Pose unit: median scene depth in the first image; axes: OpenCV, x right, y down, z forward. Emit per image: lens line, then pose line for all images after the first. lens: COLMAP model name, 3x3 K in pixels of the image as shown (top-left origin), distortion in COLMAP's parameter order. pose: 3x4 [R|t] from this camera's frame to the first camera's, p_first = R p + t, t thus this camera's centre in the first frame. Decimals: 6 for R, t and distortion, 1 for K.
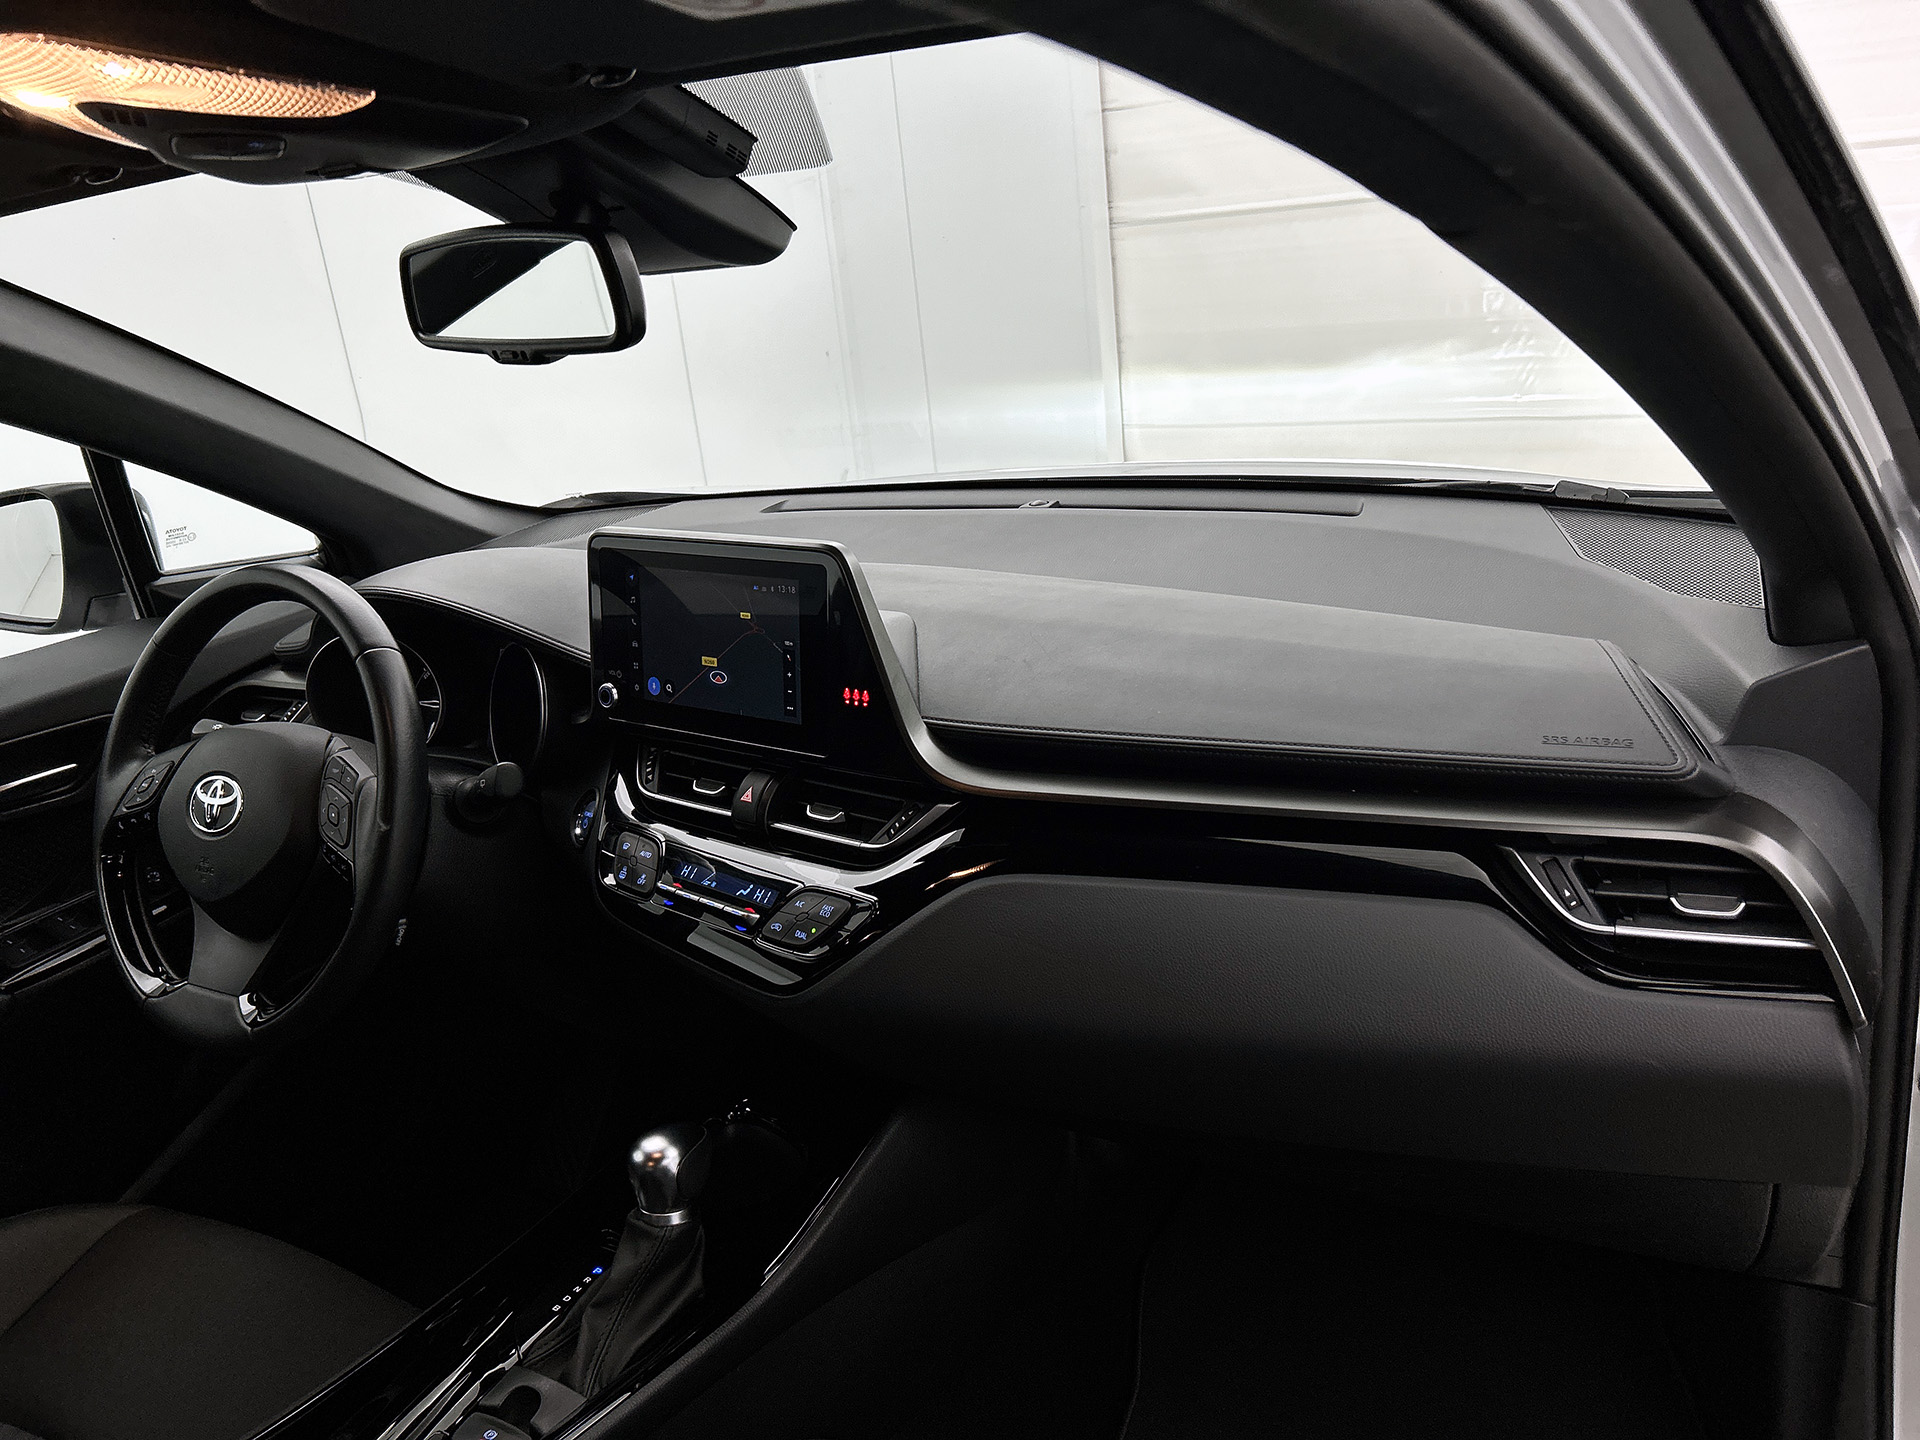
lens RADIAL K [[1455.3, 0, 937.3], [0, 1455.3, 676.3], [0, 0, 1]] dist [0.049794, -0.051714]
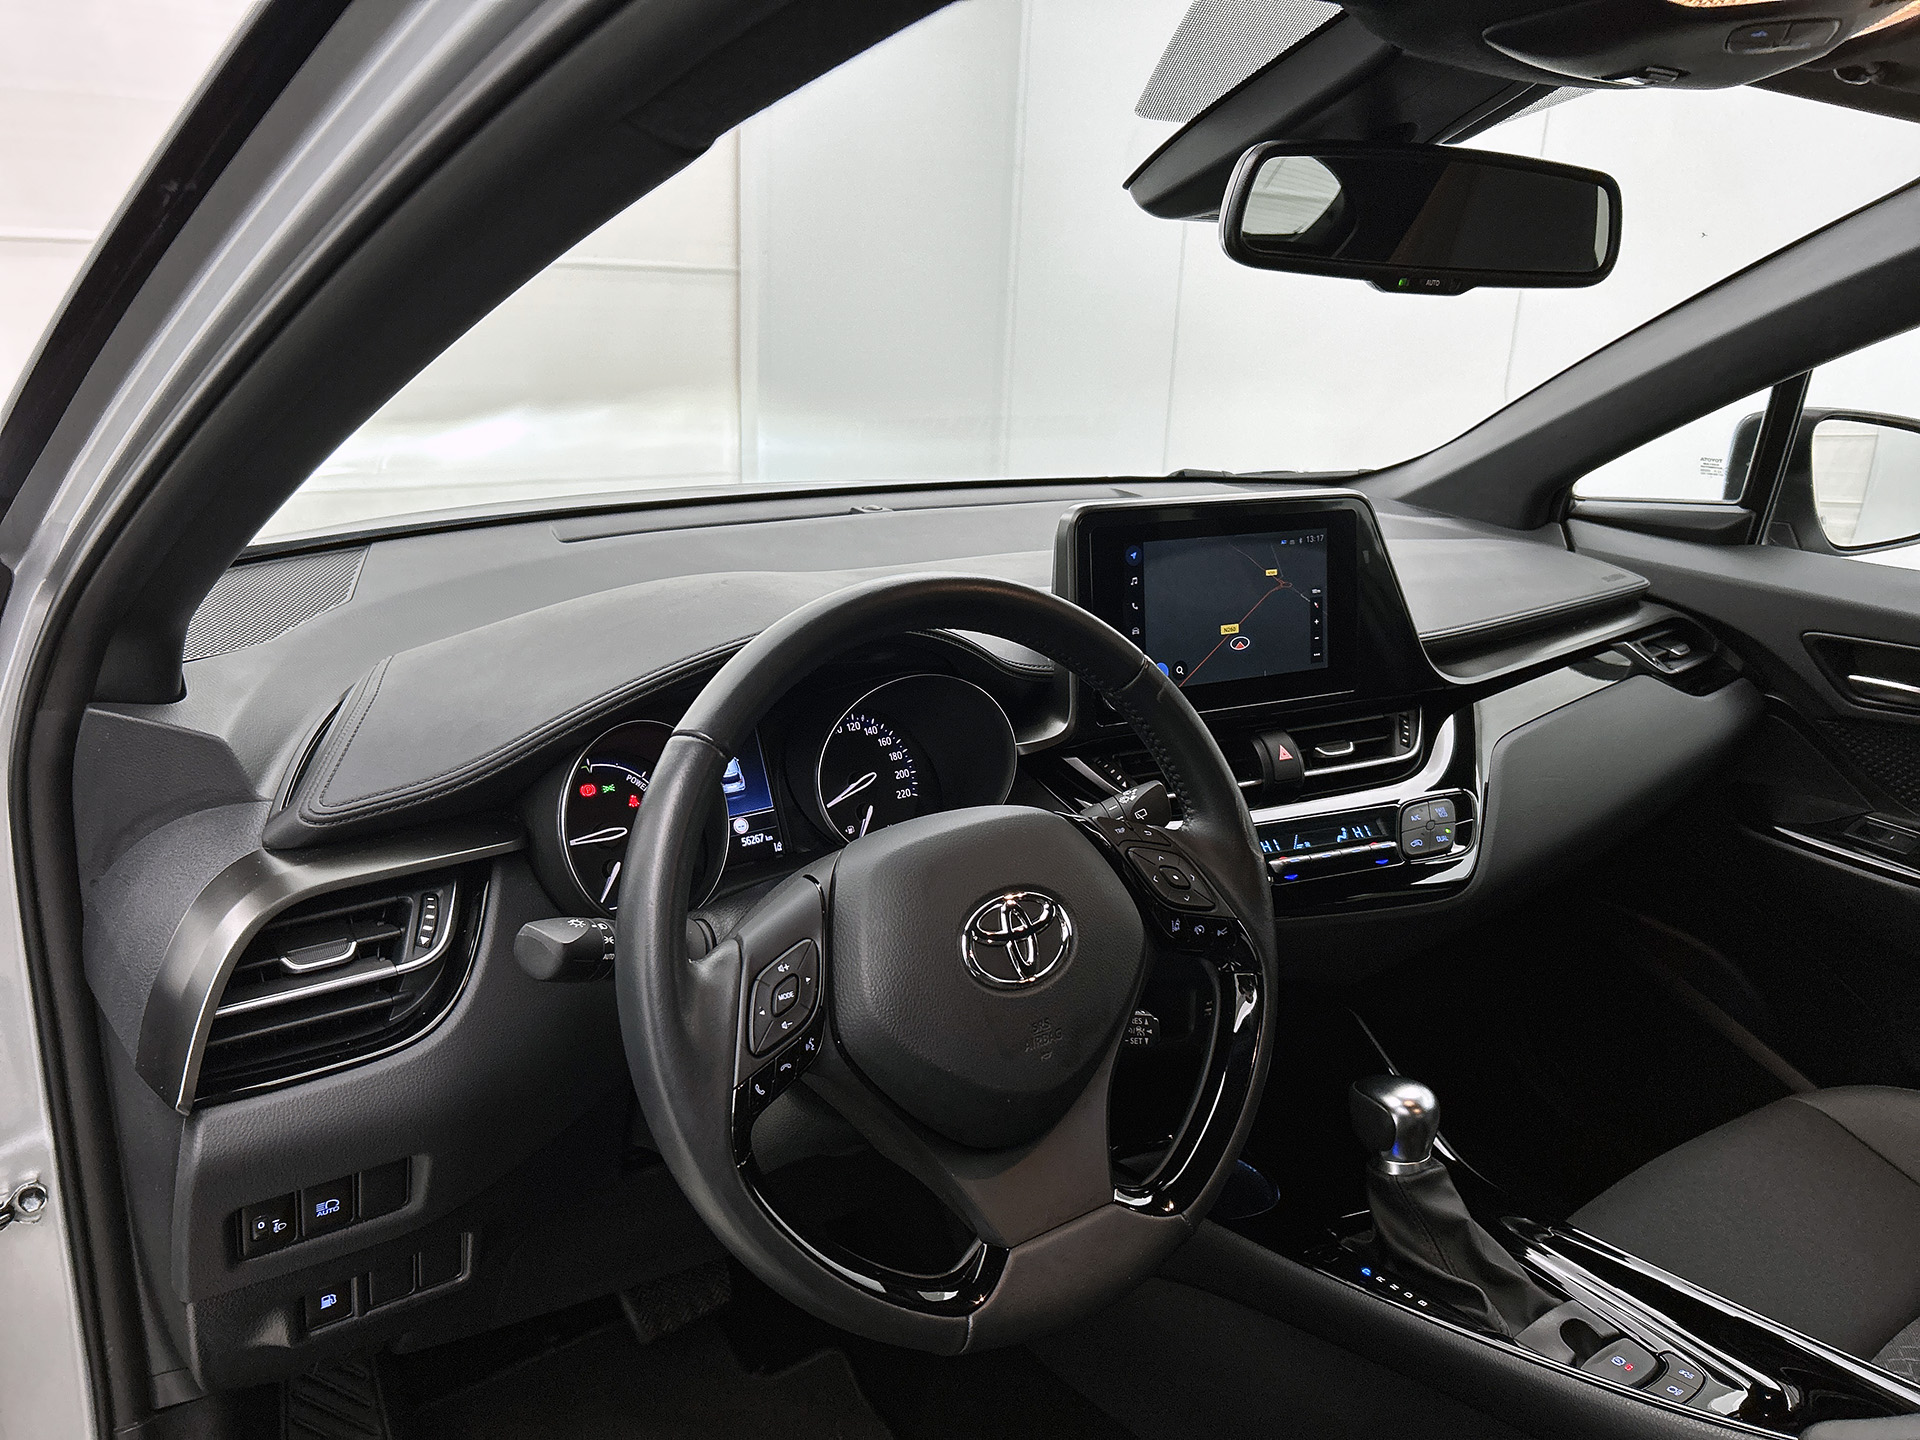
lens RADIAL K [[1455.3, 0, 943.0], [0, 1455.3, 701.7], [0, 0, 1]] dist [0.049794, -0.051714]
pose [[0.401101, -0.150625, 0.903565, -1.148517], [0.200220, 0.976954, 0.073980, -0.075109], [-0.893885, 0.151239, 0.422015, 0.802614]]
